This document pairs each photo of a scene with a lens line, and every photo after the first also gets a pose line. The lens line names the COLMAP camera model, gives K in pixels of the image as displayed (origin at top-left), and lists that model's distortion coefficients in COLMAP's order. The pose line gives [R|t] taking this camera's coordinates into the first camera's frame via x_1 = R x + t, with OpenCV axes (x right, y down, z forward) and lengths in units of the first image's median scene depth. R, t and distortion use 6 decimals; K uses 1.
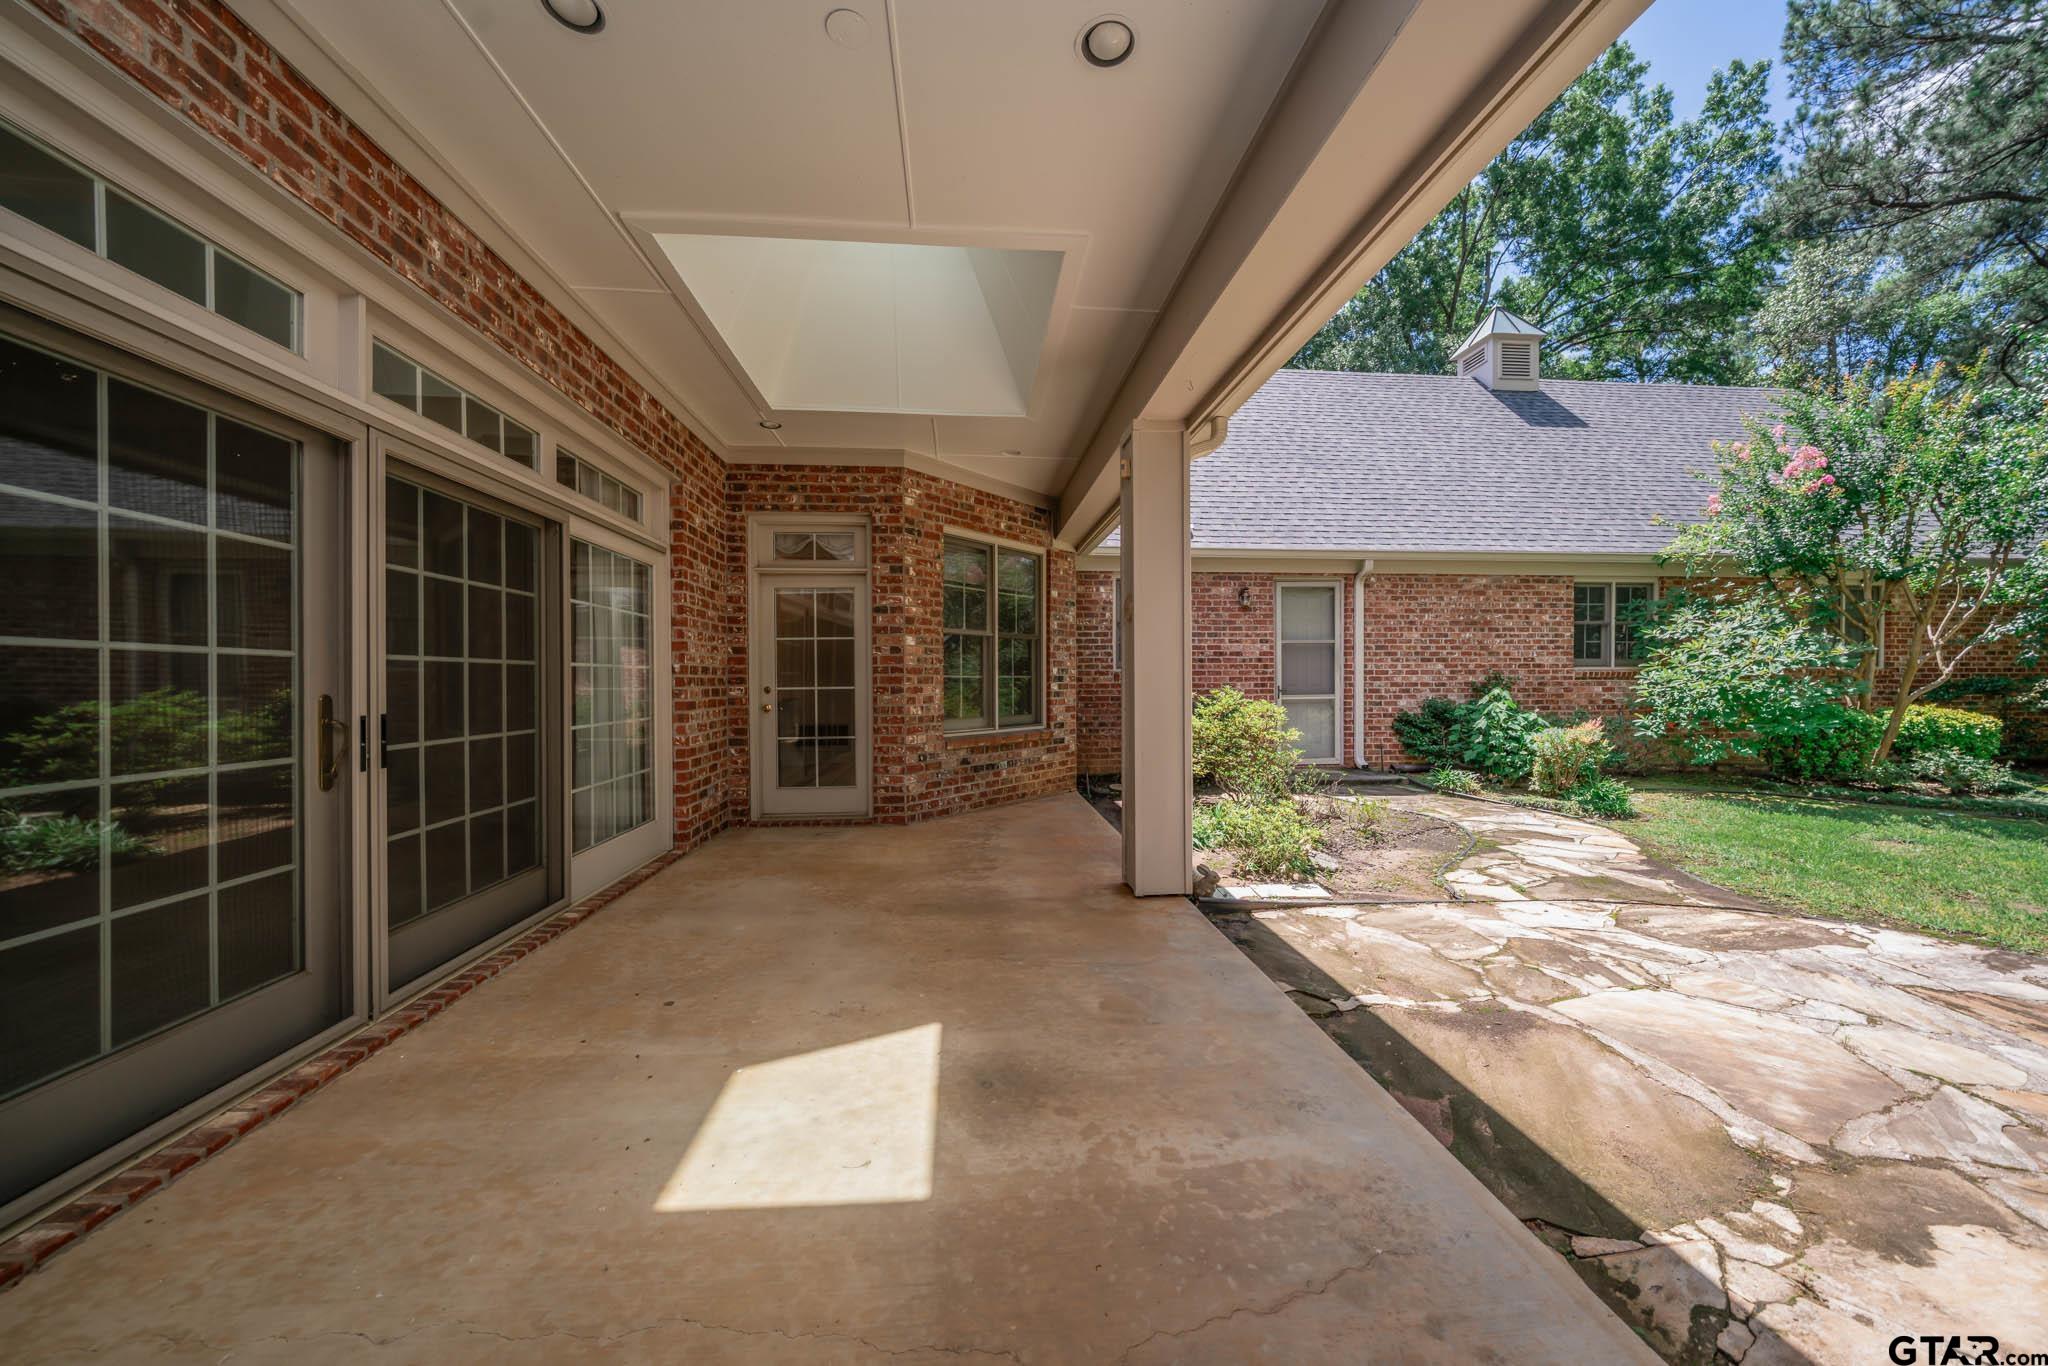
lens RADIAL K [[696.4, 0, 1019.4], [0, 696.4, 686.8], [0, 0, 1]] dist [-0.004861, 0.000297]
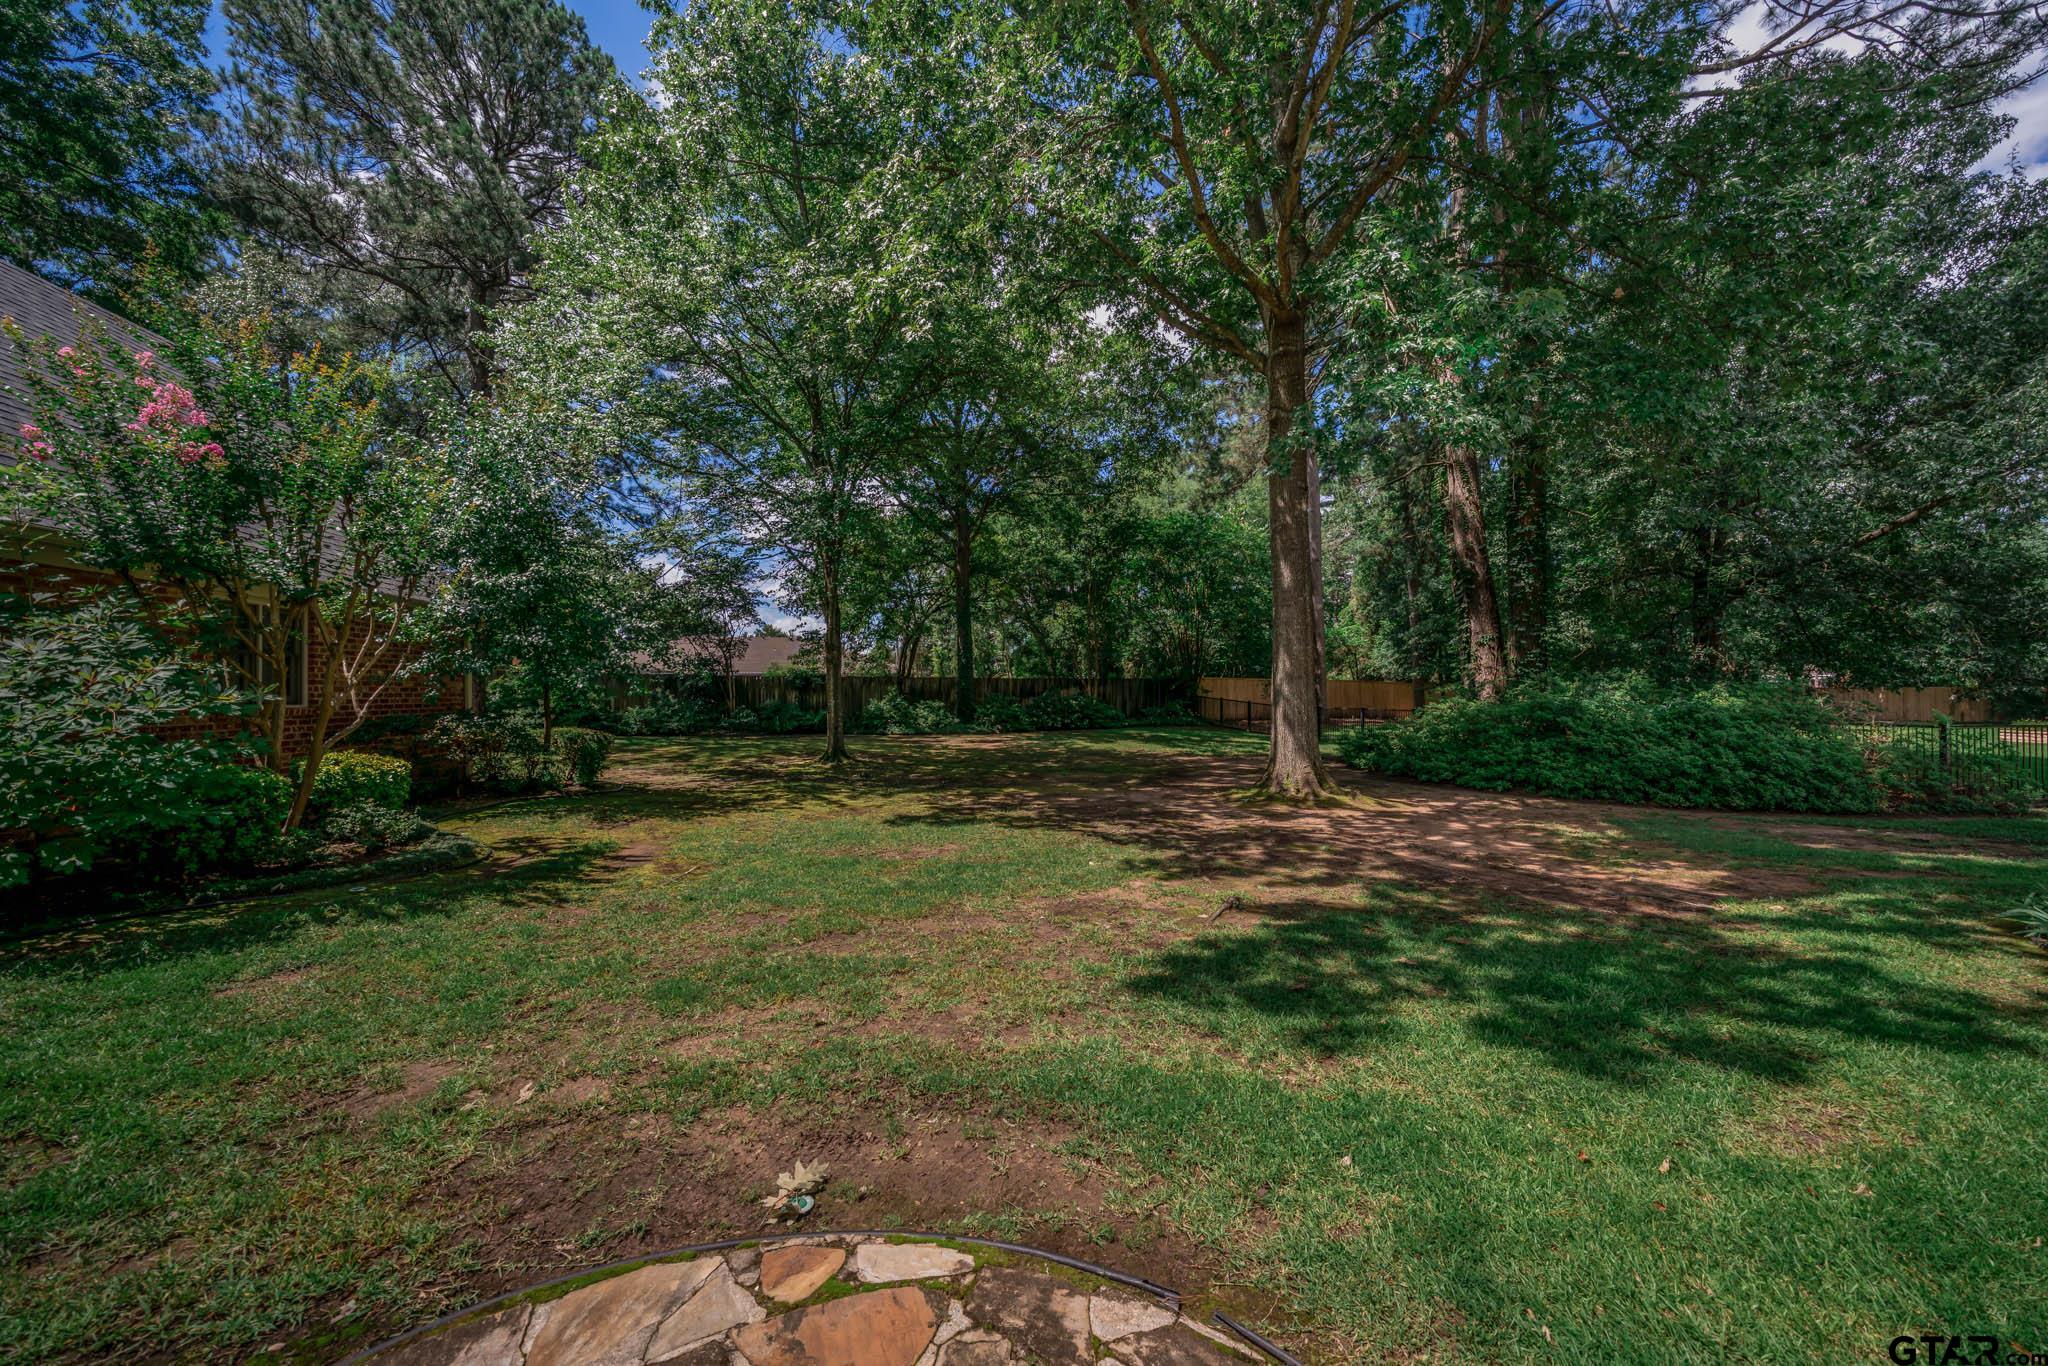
lens RADIAL K [[696.4, 0, 1019.4], [0, 696.4, 686.8], [0, 0, 1]] dist [-0.004861, 0.000297]
pose [[-0.097904, 0.010015, 0.995145, 0.411393], [0.021071, 0.999746, -0.007989, -0.035484], [-0.994973, 0.020187, -0.098090, 0.271516]]
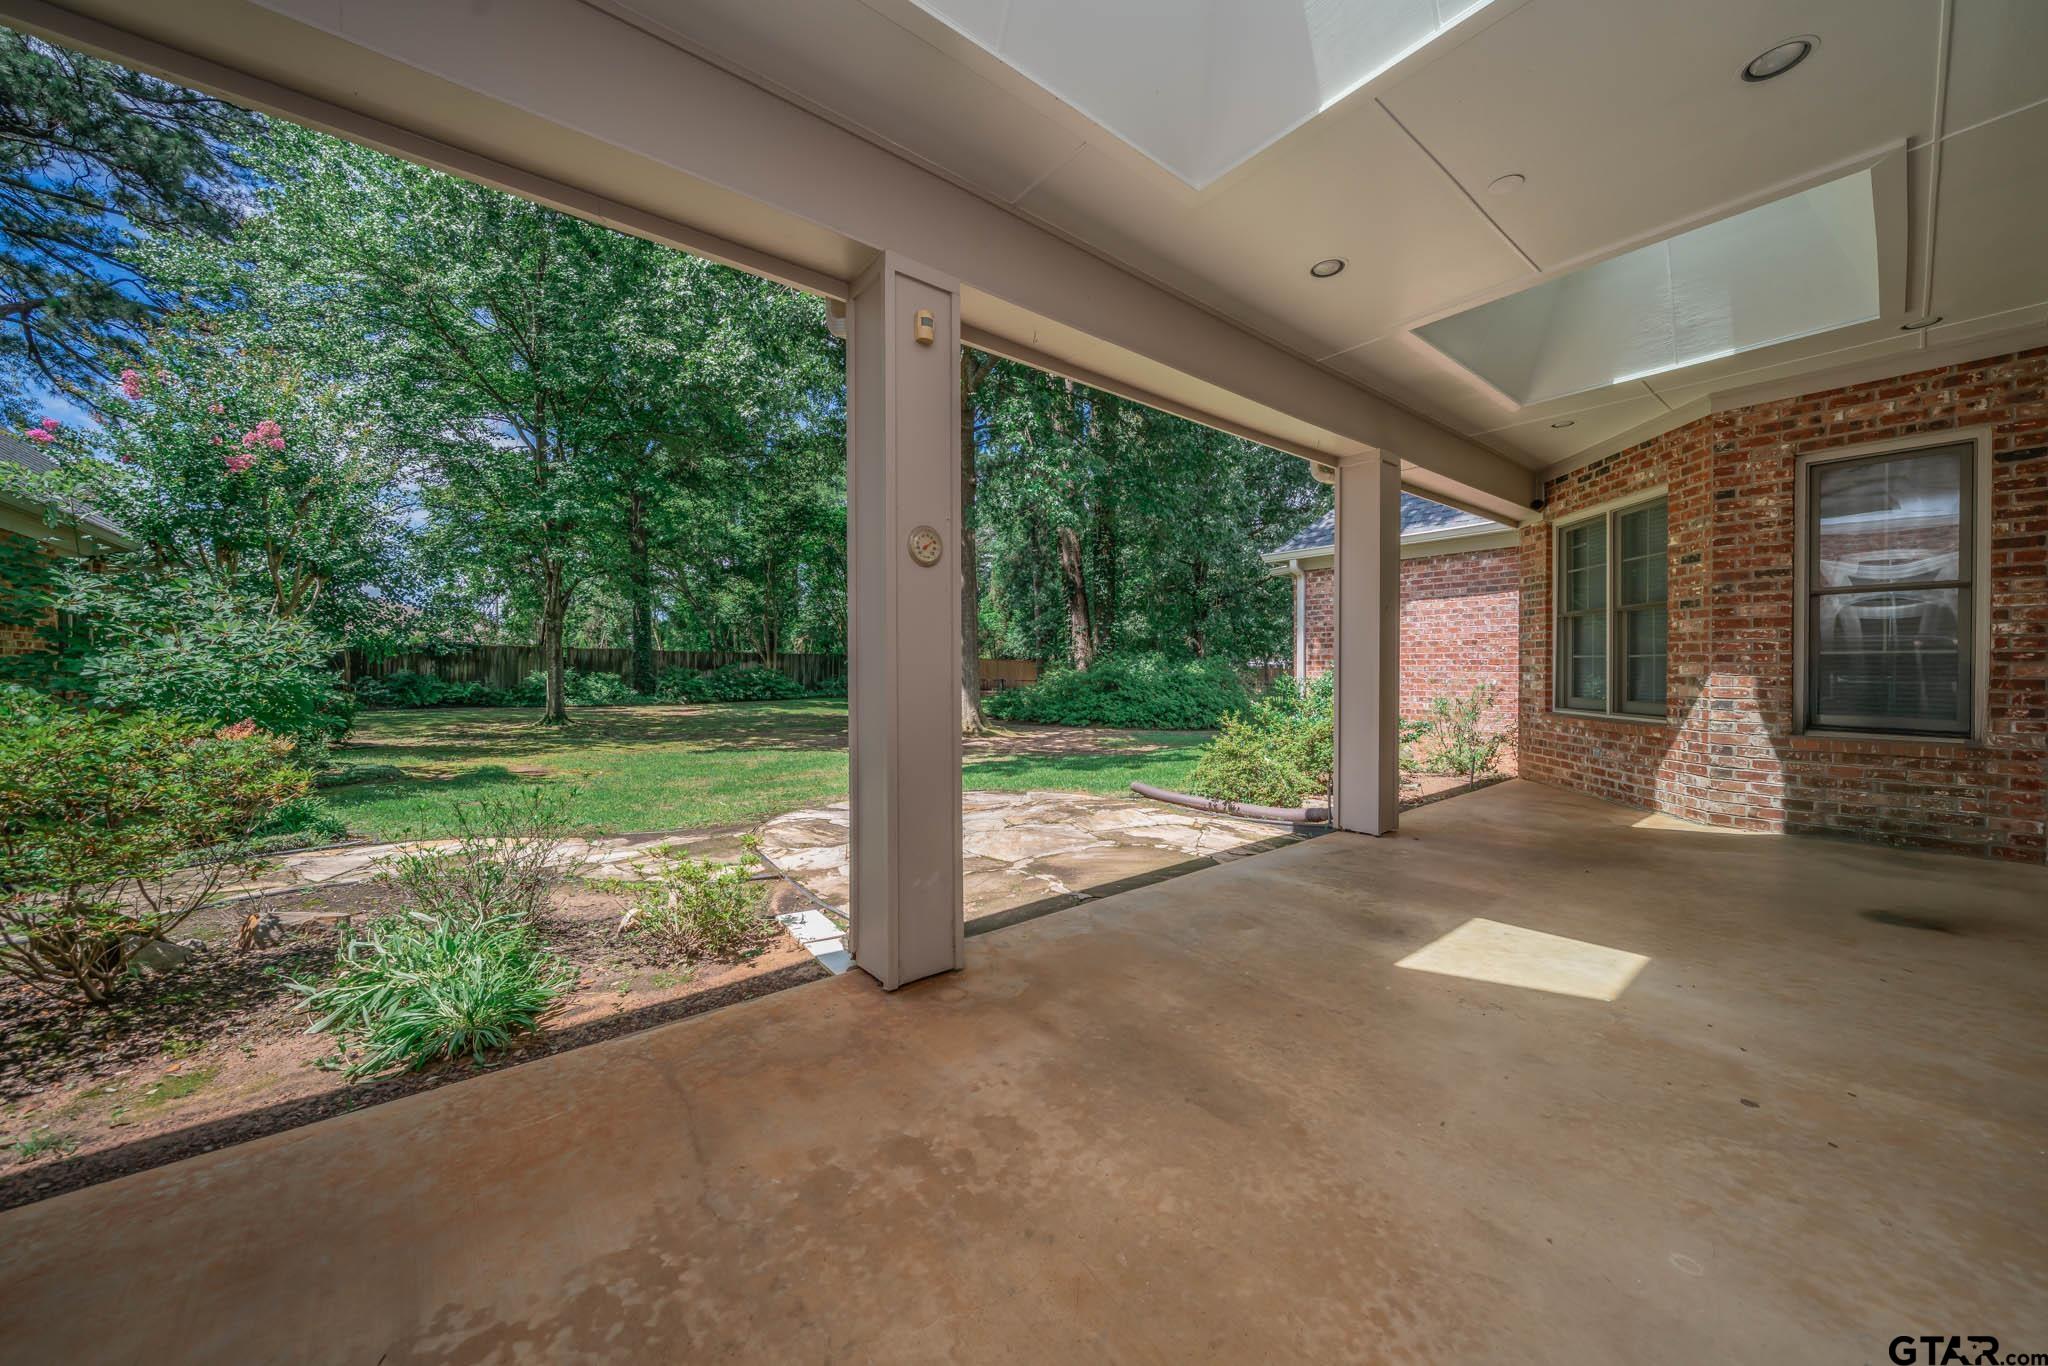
lens RADIAL K [[719.3, 0, 1024.0], [0, 719.3, 683.0], [0, 0, 1]] dist [-0.000898, 0.000045]
pose [[-0.561480, -0.012337, 0.827398, -0.254253], [0.012982, 0.999634, 0.023715, -0.000714], [-0.827389, 0.024057, -0.561114, 0.742737]]
